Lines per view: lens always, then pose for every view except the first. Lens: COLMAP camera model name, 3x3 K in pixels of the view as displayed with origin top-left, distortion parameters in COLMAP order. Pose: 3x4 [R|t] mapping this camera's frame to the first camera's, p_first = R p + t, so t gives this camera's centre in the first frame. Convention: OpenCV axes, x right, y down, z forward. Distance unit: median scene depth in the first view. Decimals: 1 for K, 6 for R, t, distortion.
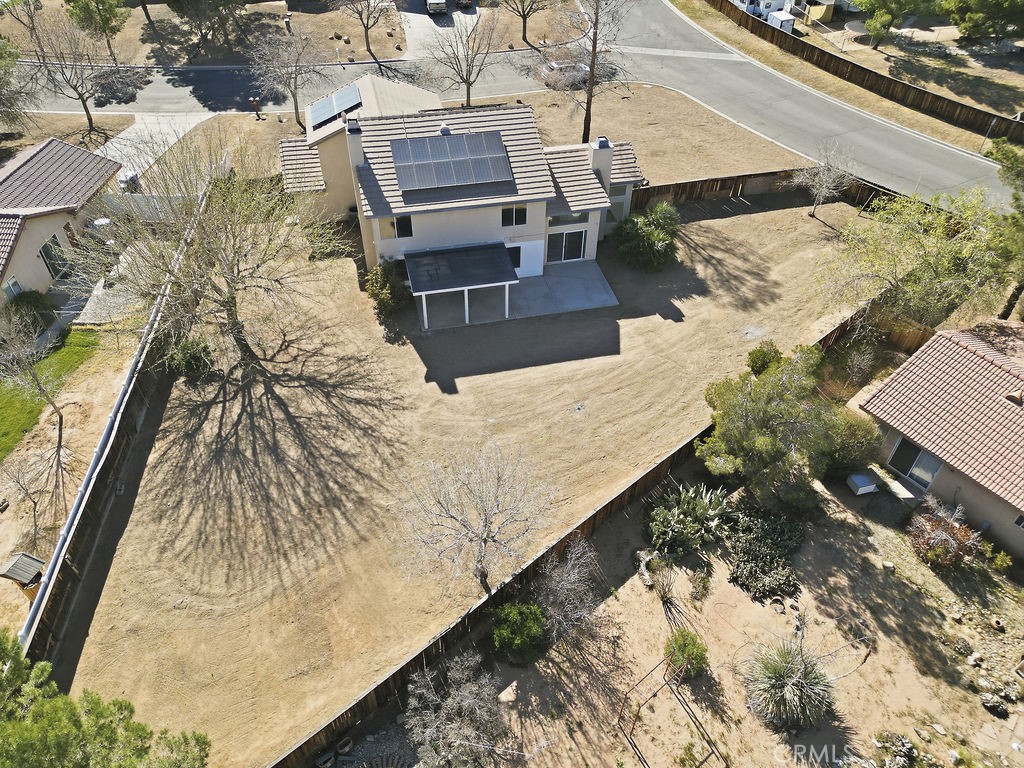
lens RADIAL K [[722.5, 0, 517.1], [0, 722.5, 381.2], [0, 0, 1]] dist [0.090404, -0.089210]
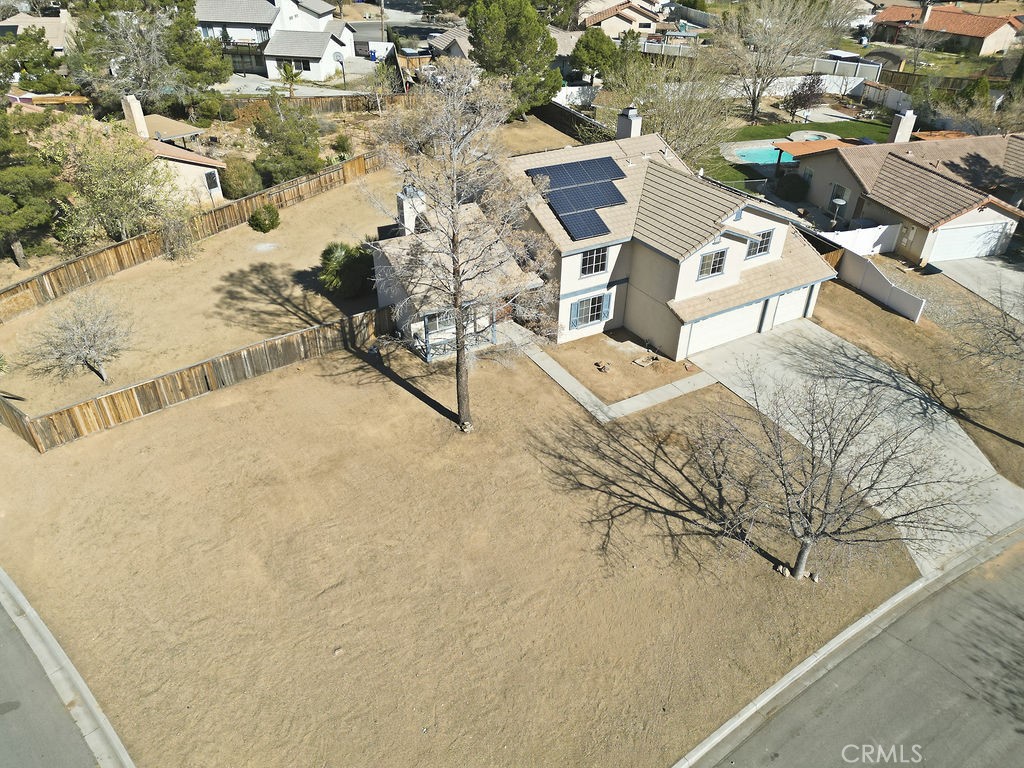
lens RADIAL K [[722.5, 0, 517.1], [0, 722.5, 381.2], [0, 0, 1]] dist [0.090404, -0.089210]
pose [[-0.954332, 0.142502, -0.262572, 0.321861], [-0.220741, 0.255882, 0.941168, -1.412708], [0.201306, 0.956147, -0.212740, 1.800604]]
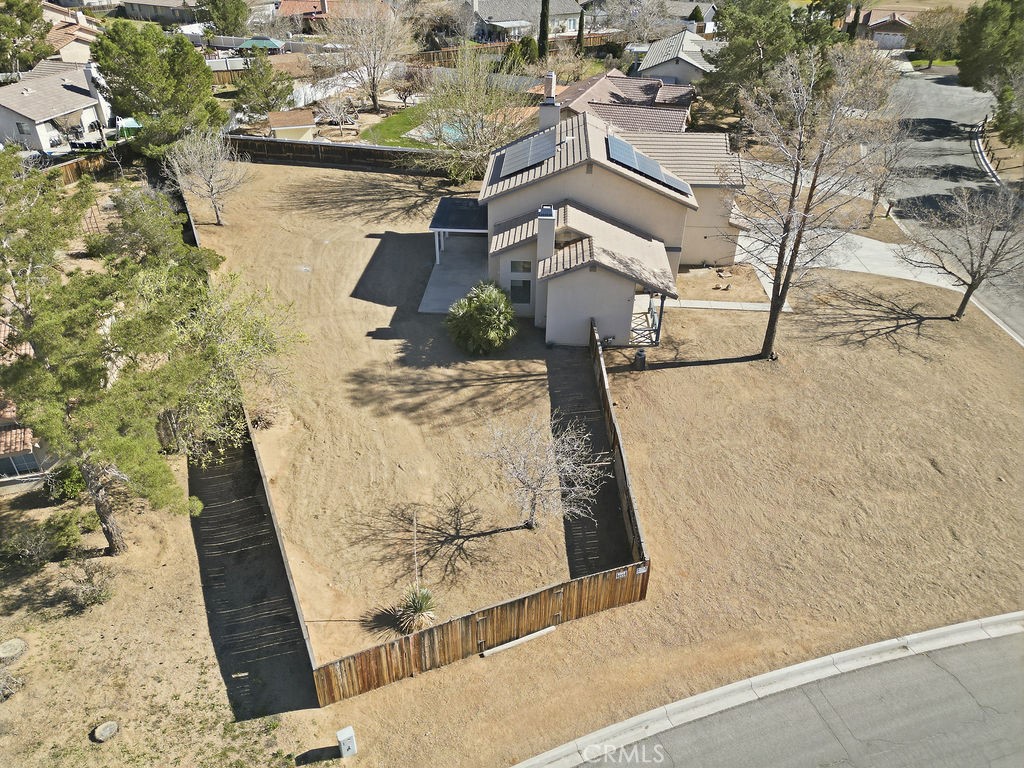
lens RADIAL K [[722.5, 0, 517.1], [0, 722.5, 381.2], [0, 0, 1]] dist [0.090404, -0.089210]
pose [[-0.284833, 0.507855, -0.812990, 1.176989], [-0.658947, 0.512221, 0.550835, -0.852506], [0.696175, 0.692613, 0.188752, 1.197647]]
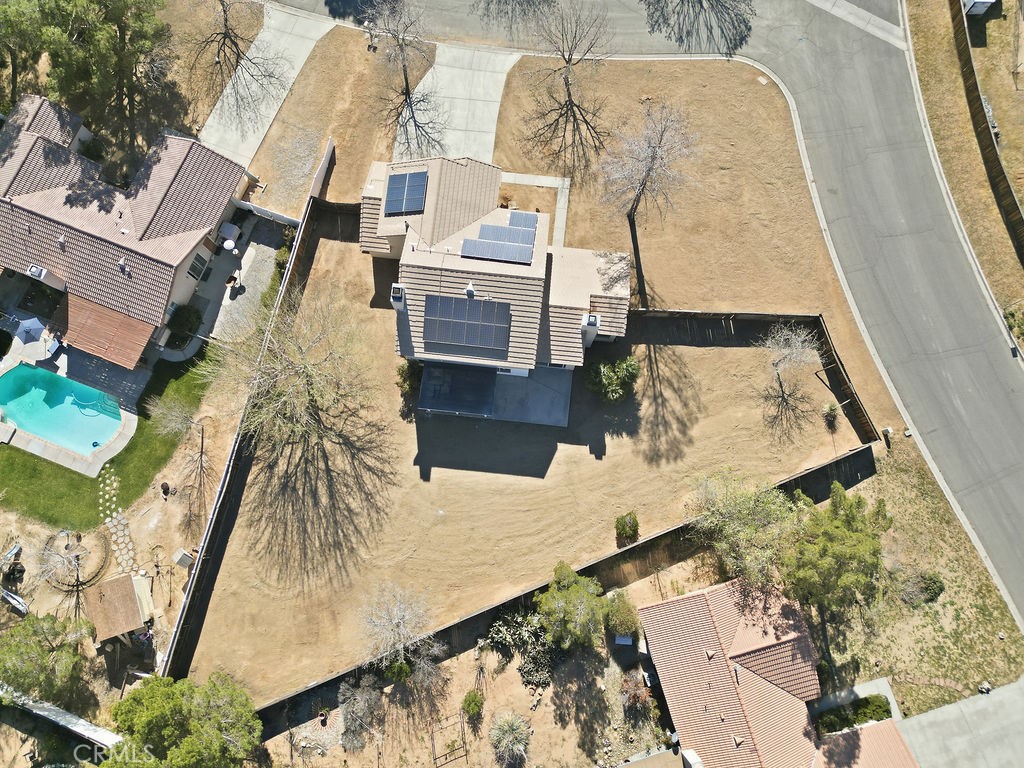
lens RADIAL K [[722.5, 0, 517.1], [0, 722.5, 381.2], [0, 0, 1]] dist [0.090404, -0.089210]
pose [[0.942327, 0.326548, -0.073389, 0.152151], [-0.221980, 0.773881, 0.593155, -1.204101], [0.250488, -0.542655, 0.801736, -0.110473]]
